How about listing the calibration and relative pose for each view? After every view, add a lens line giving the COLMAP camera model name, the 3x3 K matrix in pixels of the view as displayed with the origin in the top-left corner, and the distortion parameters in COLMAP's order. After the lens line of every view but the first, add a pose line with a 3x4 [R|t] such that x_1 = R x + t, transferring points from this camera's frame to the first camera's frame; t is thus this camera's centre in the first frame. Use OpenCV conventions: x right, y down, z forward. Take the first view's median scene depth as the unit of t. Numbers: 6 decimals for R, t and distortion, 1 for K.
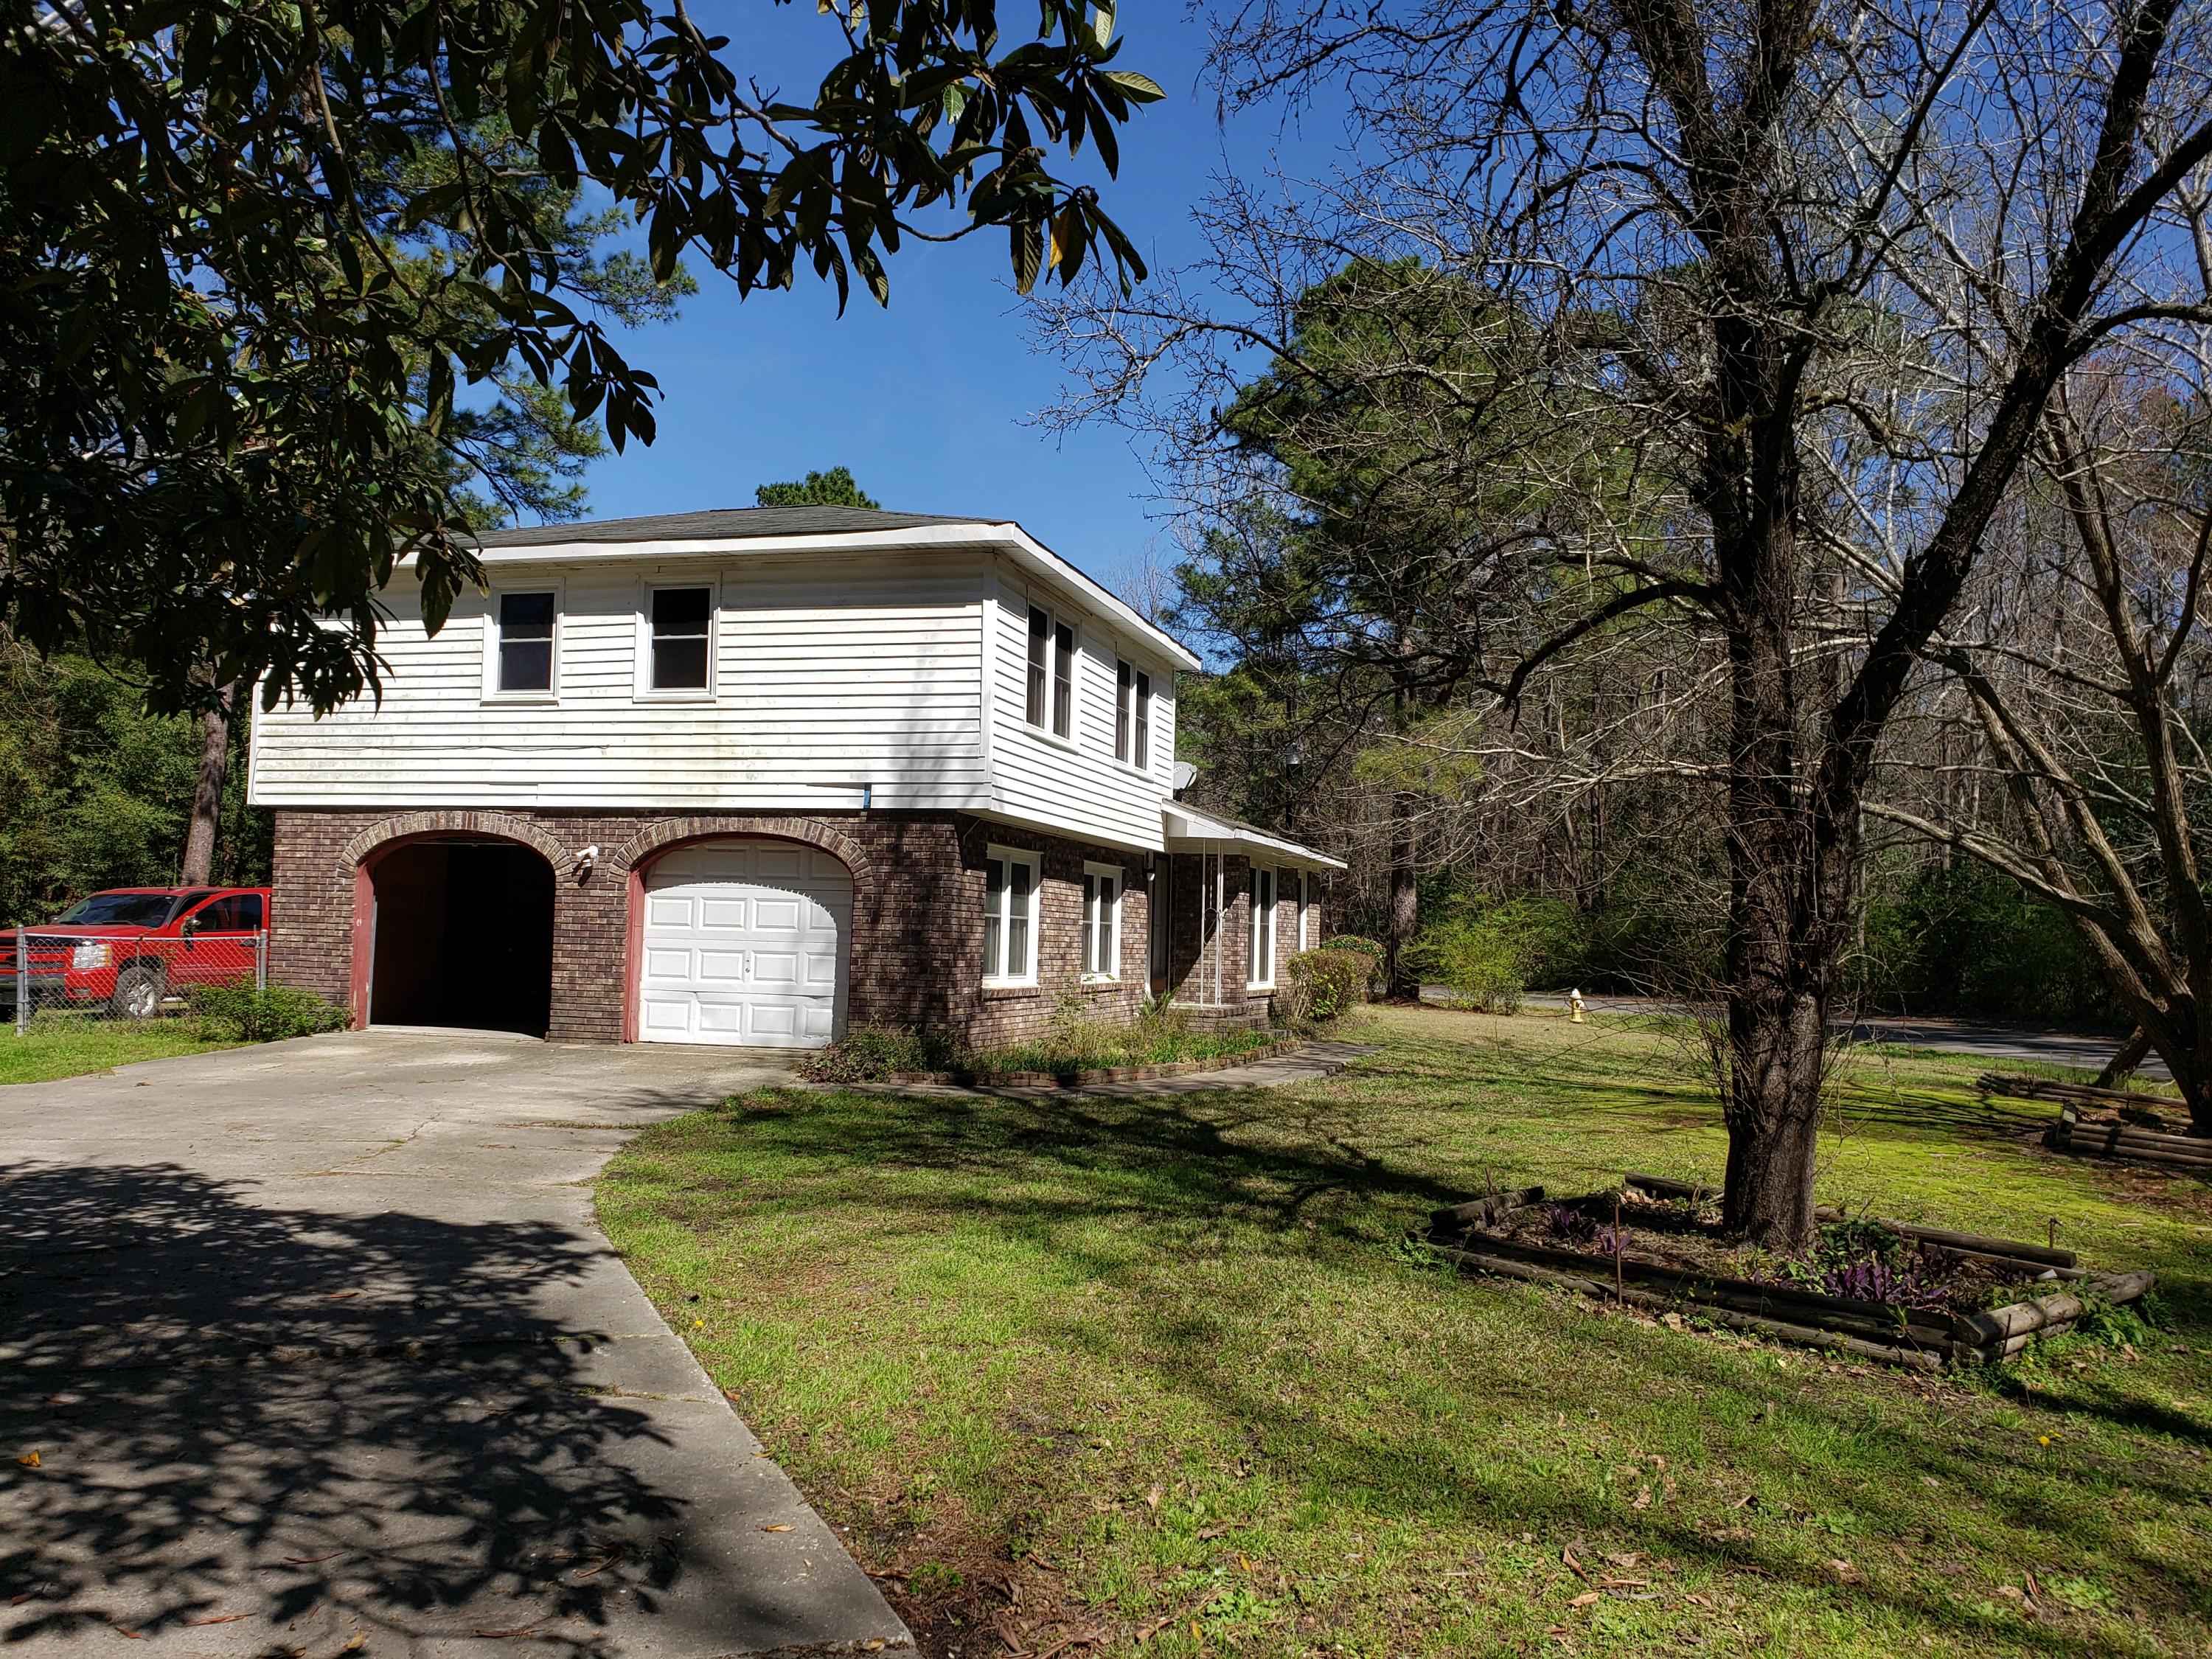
lens RADIAL K [[1748.8, 0, 1133.8], [0, 1748.8, 831.2], [0, 0, 1]] dist [0.052980, -0.007939]
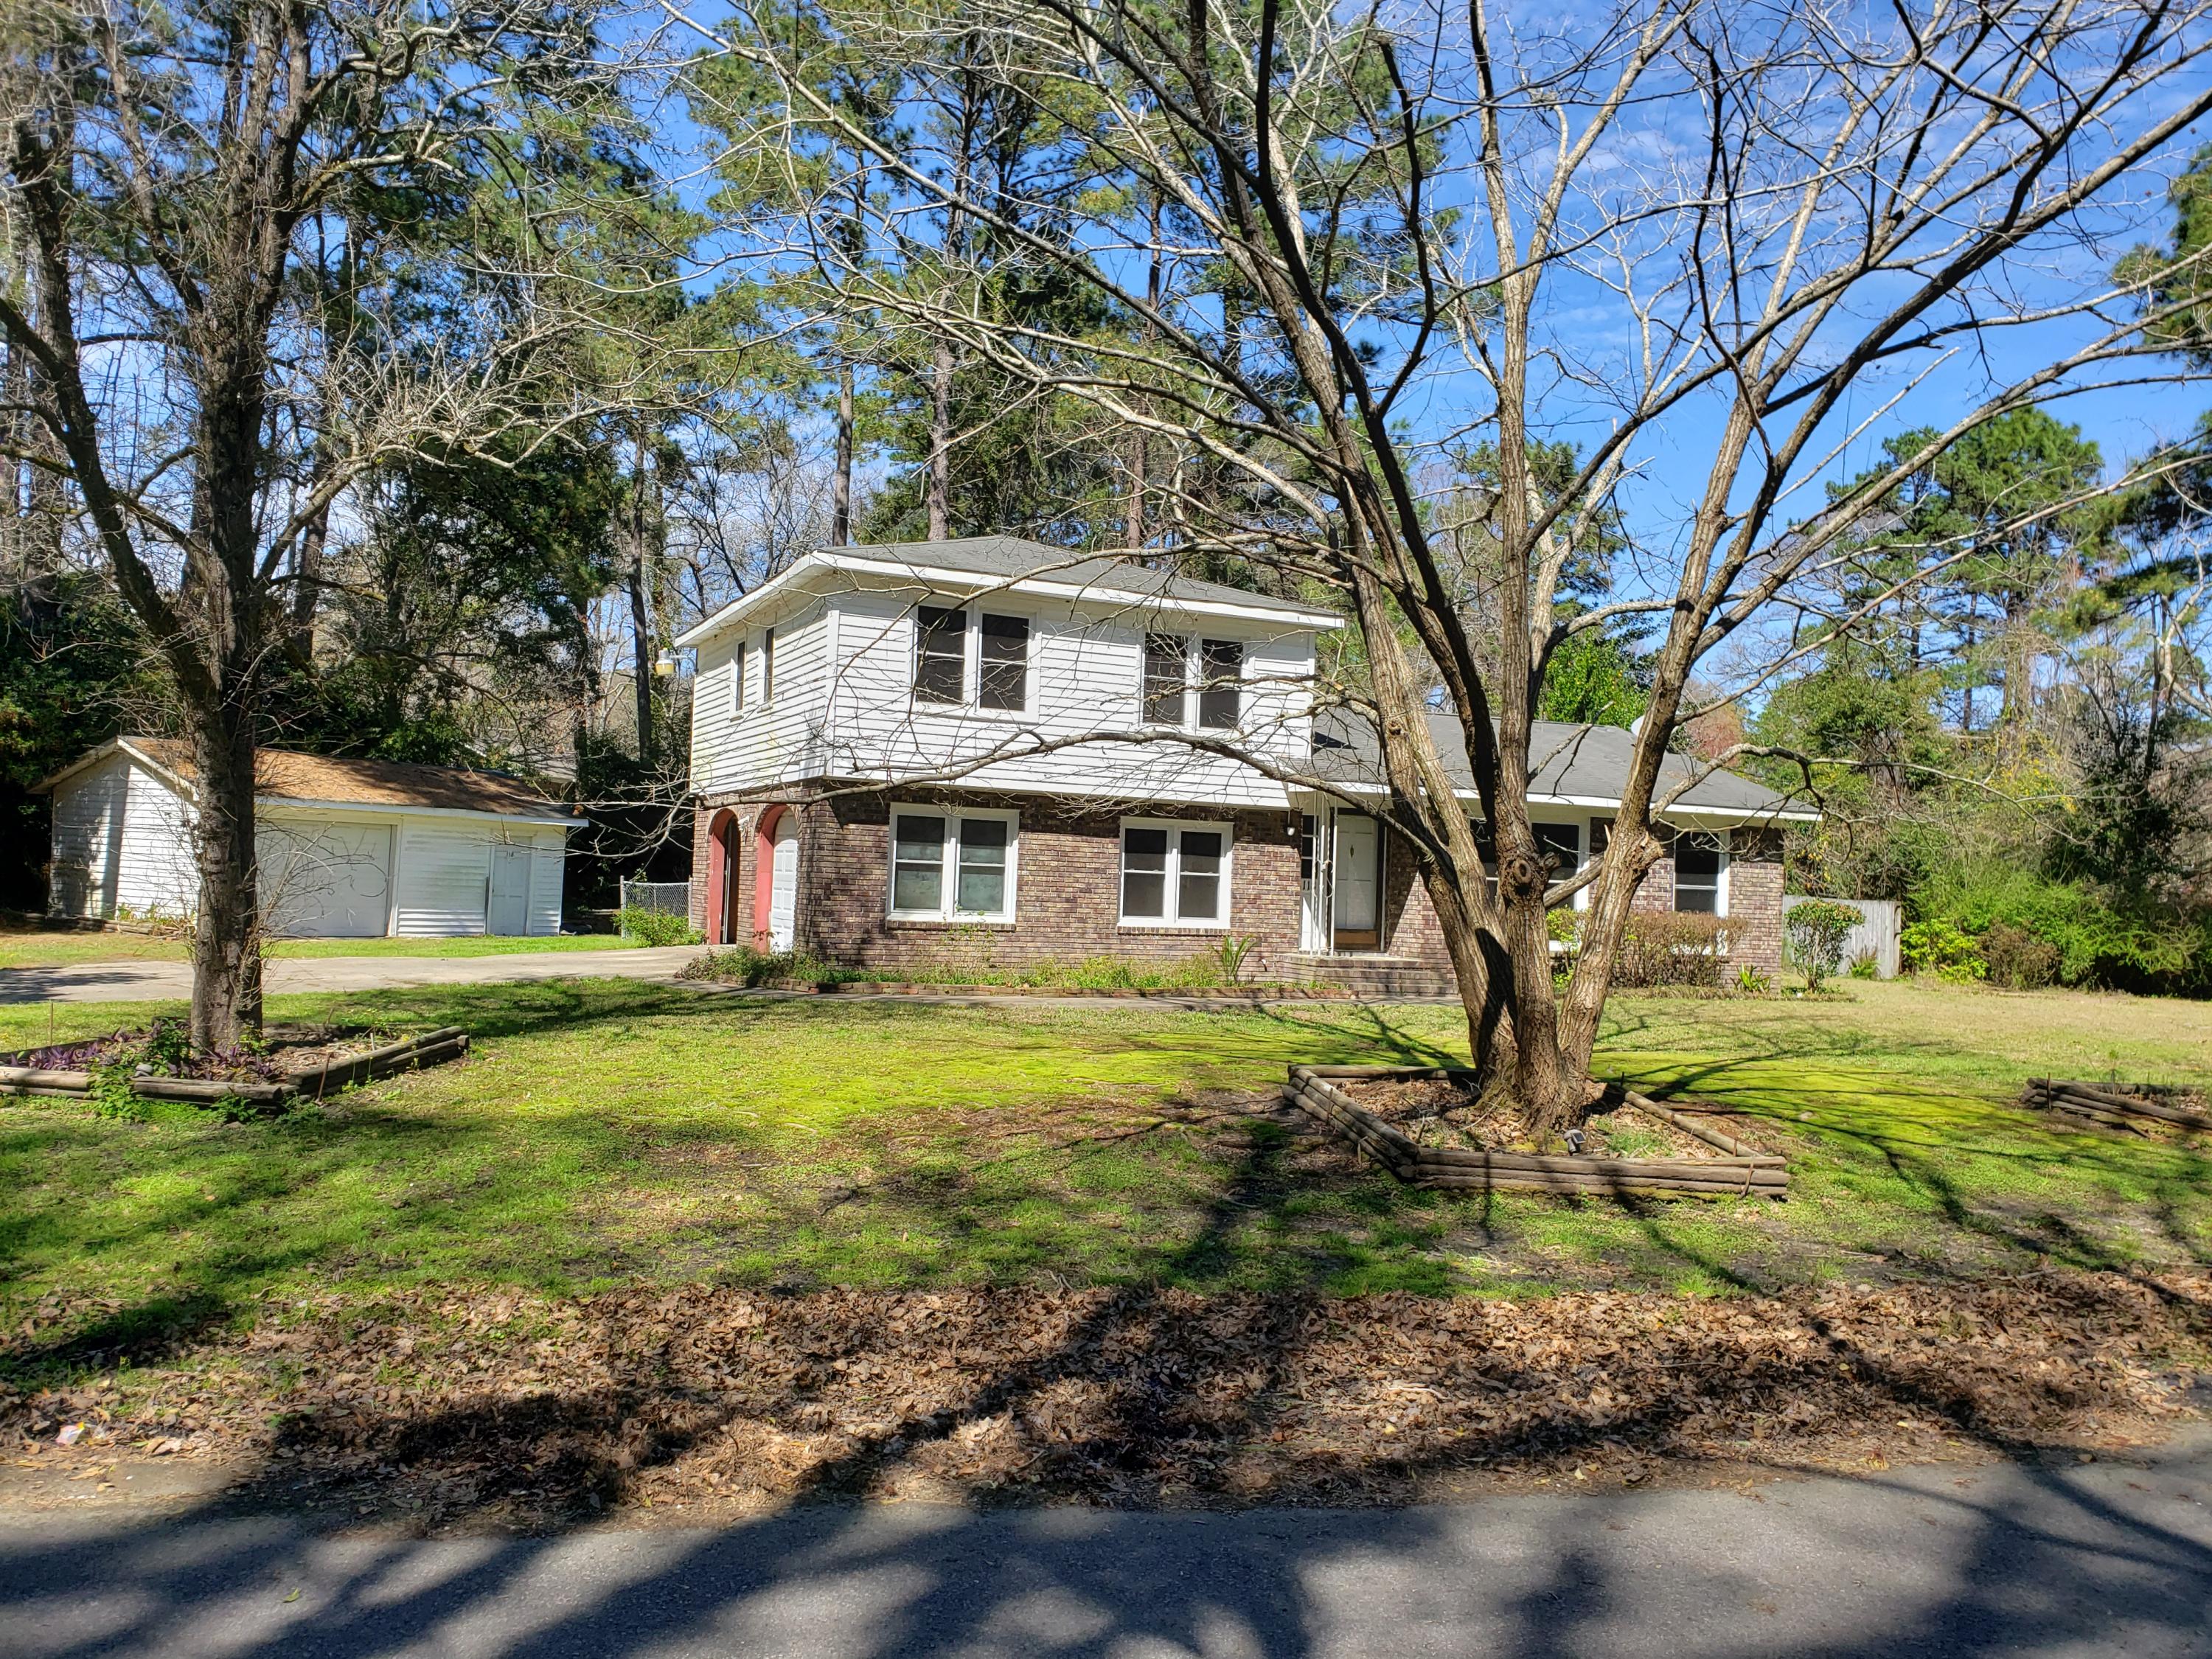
lens RADIAL K [[1726.3, 0, 1125.3], [0, 1726.3, 845.2], [0, 0, 1]] dist [0.054726, -0.065271]
pose [[0.668907, -0.020384, -0.743066, 0.919454], [0.028294, 0.999598, -0.001951, 0.042929], [0.742807, -0.019719, 0.669215, 0.294501]]
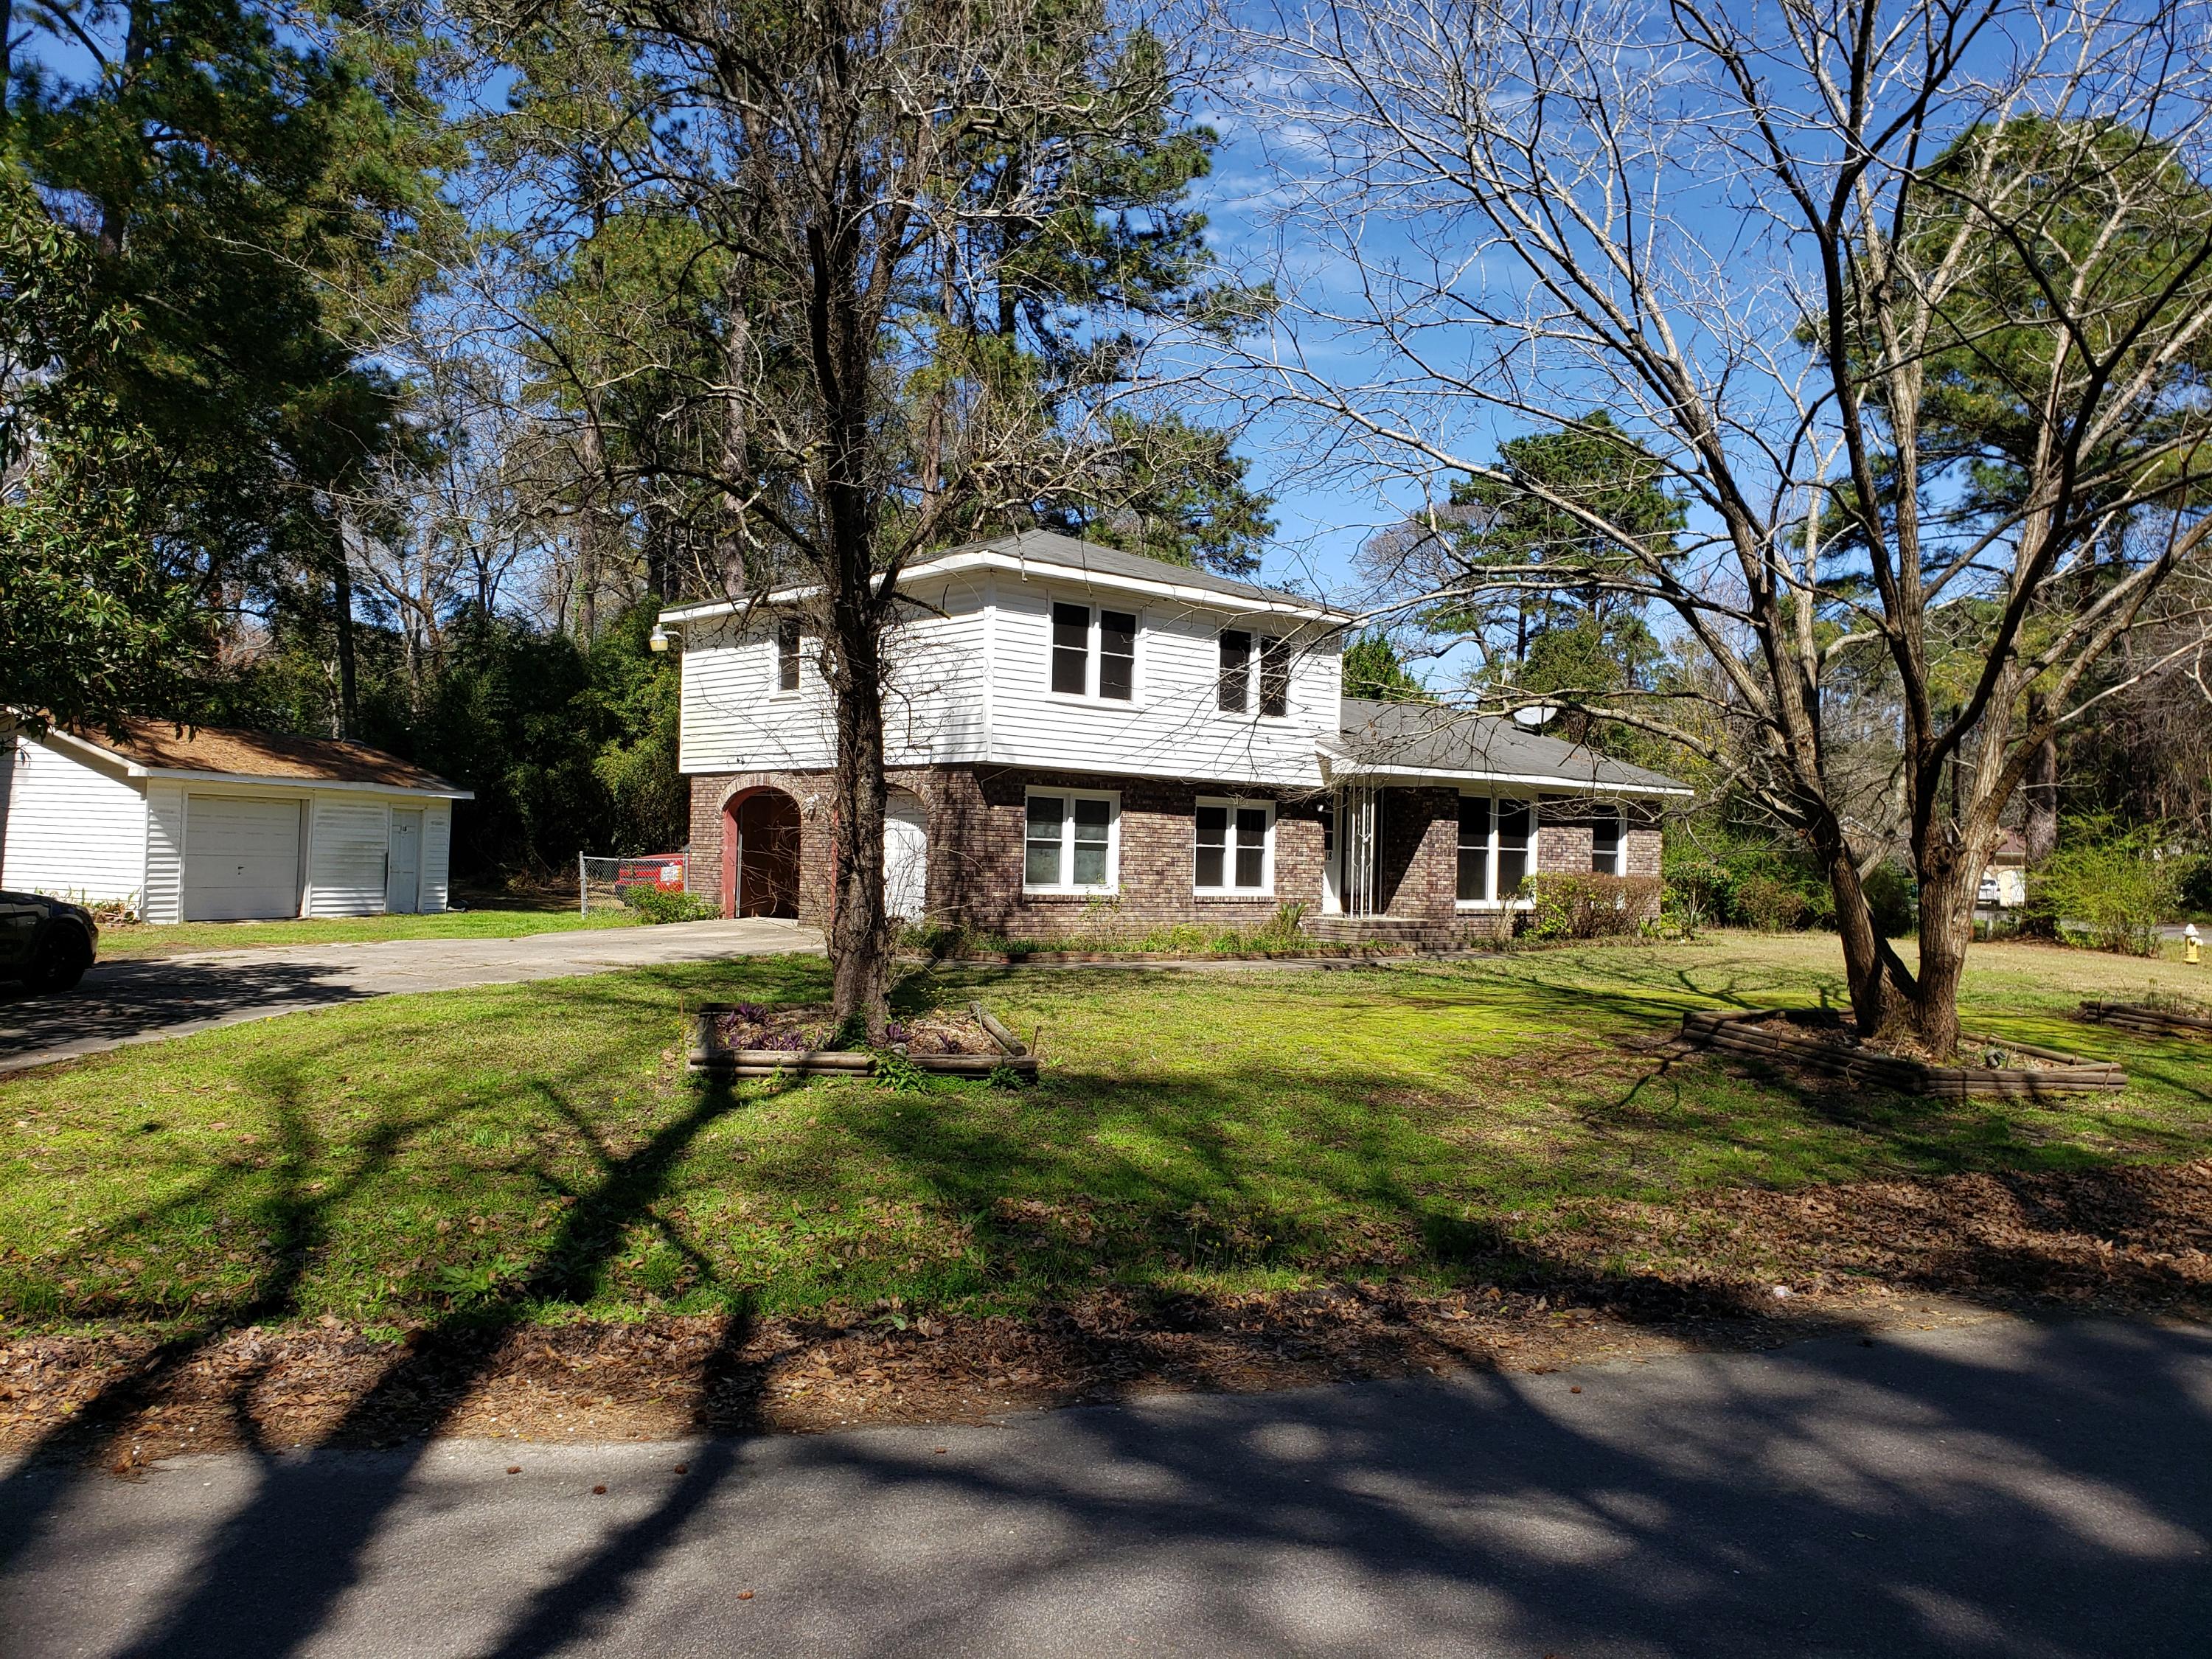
lens RADIAL K [[1735.3, 0, 1092.5], [0, 1735.3, 838.1], [0, 0, 1]] dist [0.005979, 0.023237]
pose [[0.840697, -0.011501, -0.541384, 0.662137], [0.031658, 0.999108, 0.027936, 0.011311], [0.540580, -0.040625, 0.840311, -0.086792]]
